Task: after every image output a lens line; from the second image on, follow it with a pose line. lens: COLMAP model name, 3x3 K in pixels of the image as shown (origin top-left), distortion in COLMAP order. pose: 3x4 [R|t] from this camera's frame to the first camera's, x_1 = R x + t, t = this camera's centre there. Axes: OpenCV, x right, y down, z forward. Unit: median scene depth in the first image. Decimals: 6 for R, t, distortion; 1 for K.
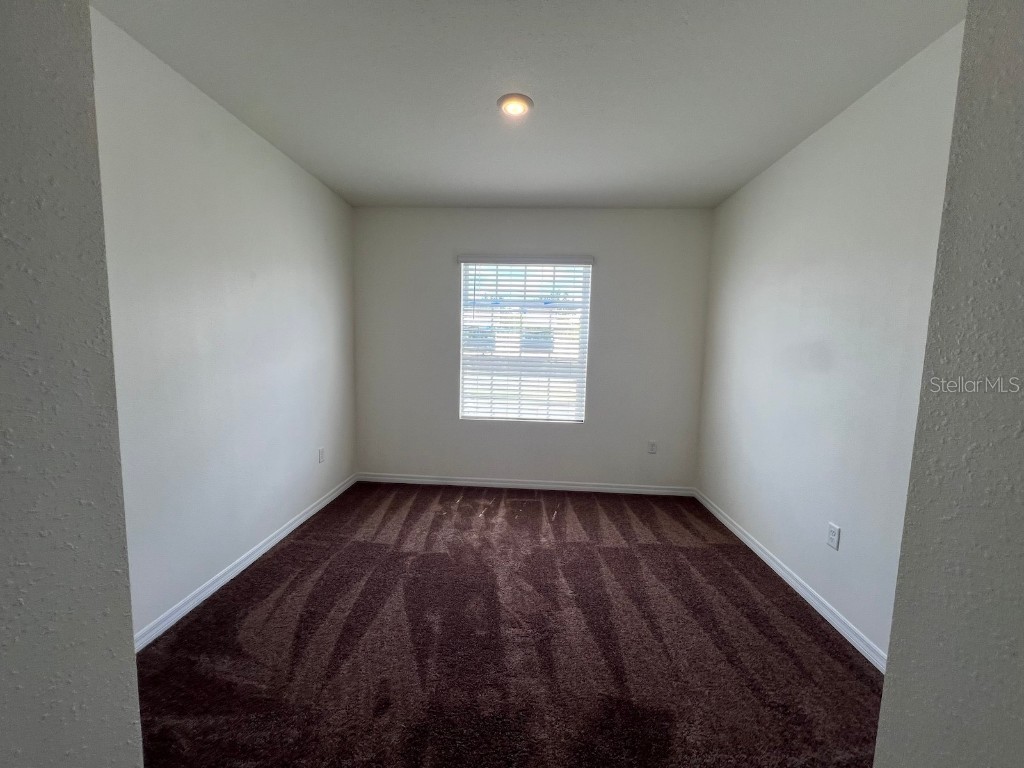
lens RADIAL K [[410.3, 0, 509.7], [0, 410.3, 385.8], [0, 0, 1]] dist [-0.000779, 0.000575]
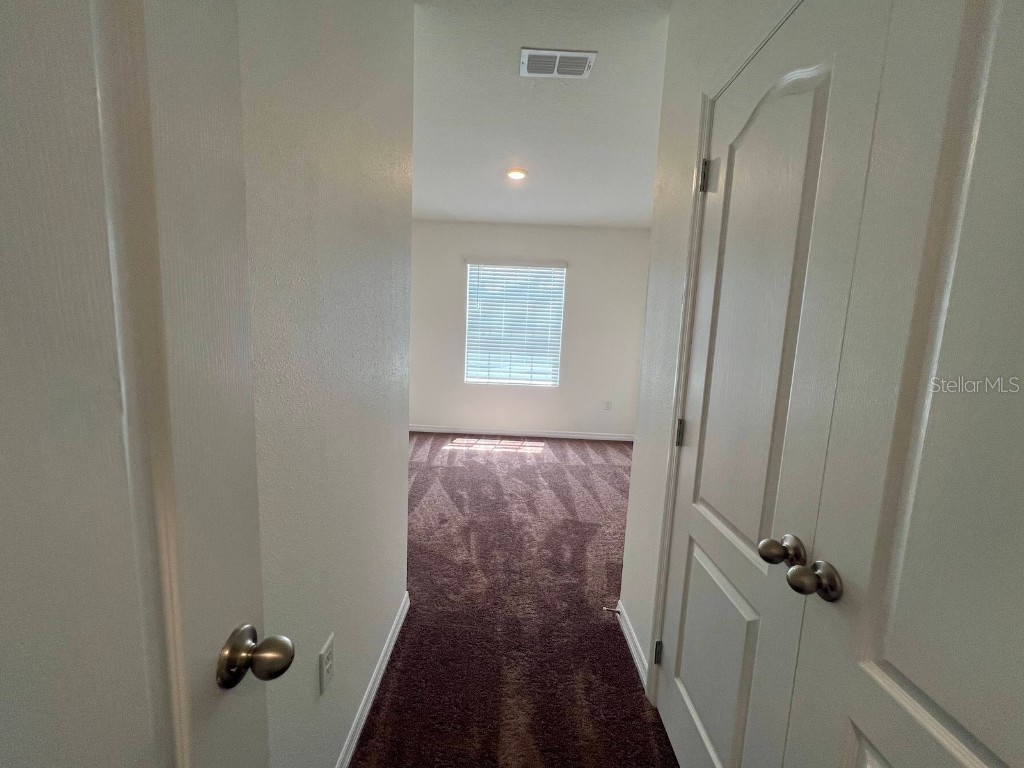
lens RADIAL K [[410.3, 0, 509.7], [0, 410.3, 385.8], [0, 0, 1]] dist [-0.000779, 0.000575]
pose [[0.998546, 0.012577, 0.052420, -0.068649], [-0.014327, 0.999348, 0.033140, 0.065671], [-0.051969, -0.033843, 0.998075, -0.478456]]
